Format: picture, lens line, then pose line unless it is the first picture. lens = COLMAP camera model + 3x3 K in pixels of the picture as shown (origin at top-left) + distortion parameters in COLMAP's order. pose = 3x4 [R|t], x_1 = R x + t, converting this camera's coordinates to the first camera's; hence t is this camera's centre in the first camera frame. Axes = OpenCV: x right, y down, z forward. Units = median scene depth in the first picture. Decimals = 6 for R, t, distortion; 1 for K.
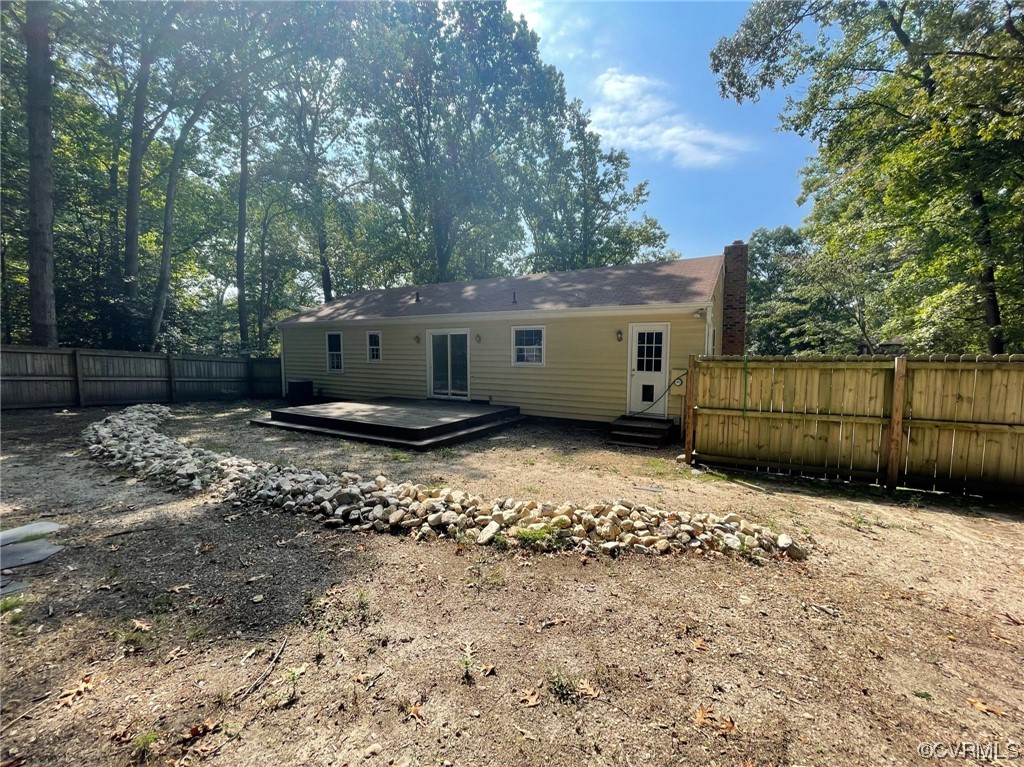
lens RADIAL K [[415.6, 0, 510.8], [0, 415.6, 381.8], [0, 0, 1]] dist [-0.003907, 0.000492]
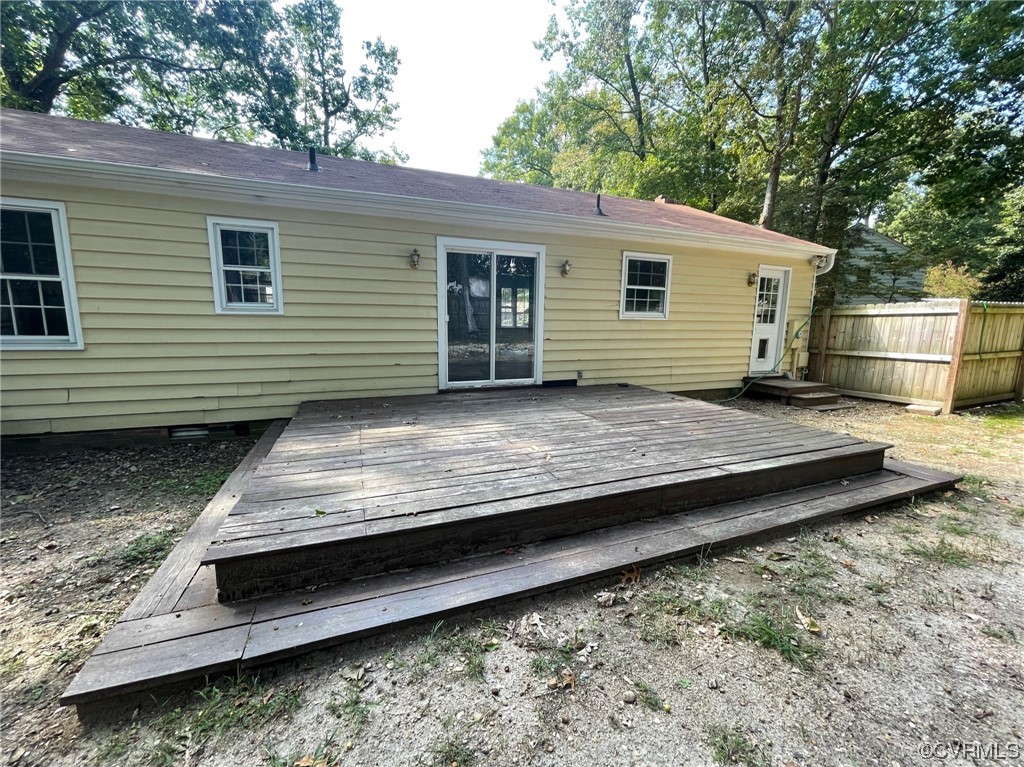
lens RADIAL K [[415.6, 0, 510.8], [0, 415.6, 381.8], [0, 0, 1]] dist [-0.003907, 0.000492]
pose [[0.617692, -0.111033, 0.778542, -0.671585], [0.049607, 0.993512, 0.102334, -0.018183], [-0.784854, -0.024590, 0.619192, 0.856365]]
